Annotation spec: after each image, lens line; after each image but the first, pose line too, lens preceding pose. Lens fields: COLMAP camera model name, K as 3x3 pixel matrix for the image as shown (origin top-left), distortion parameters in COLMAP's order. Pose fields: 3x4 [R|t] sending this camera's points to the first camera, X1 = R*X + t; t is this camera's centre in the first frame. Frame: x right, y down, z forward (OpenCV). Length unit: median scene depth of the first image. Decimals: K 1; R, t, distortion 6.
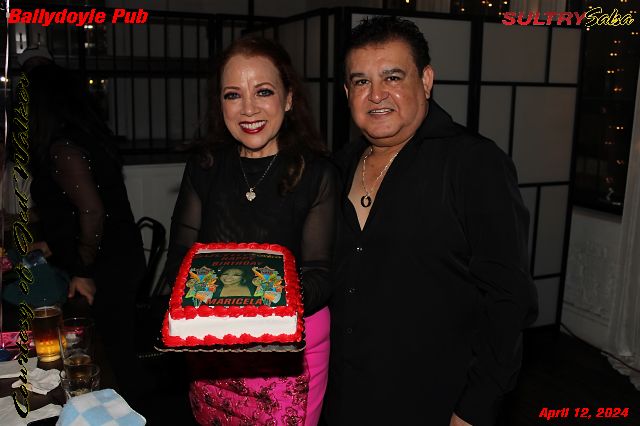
lens RADIAL K [[682.1, 0, 320.0], [0, 682.1, 213.0], [0, 0, 1]] dist [0.012771, -0.000168]
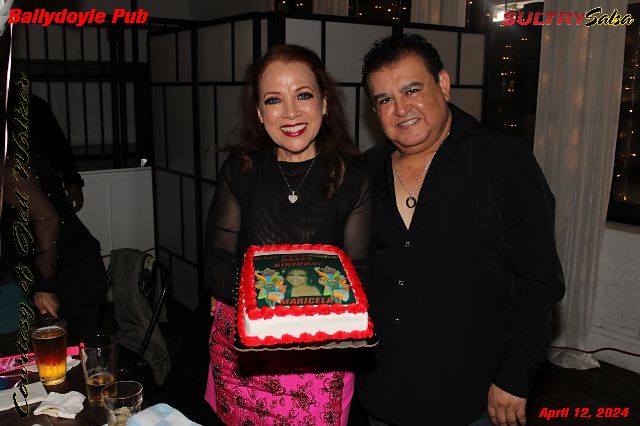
lens RADIAL K [[681.6, 0, 319.7], [0, 681.6, 223.7], [0, 0, 1]] dist [0.000731, 0.004350]
pose [[0.994749, -0.024406, 0.099391, -0.190484], [0.023350, 0.999658, 0.011774, 0.001500], [-0.099644, -0.009391, 0.994979, -0.022694]]
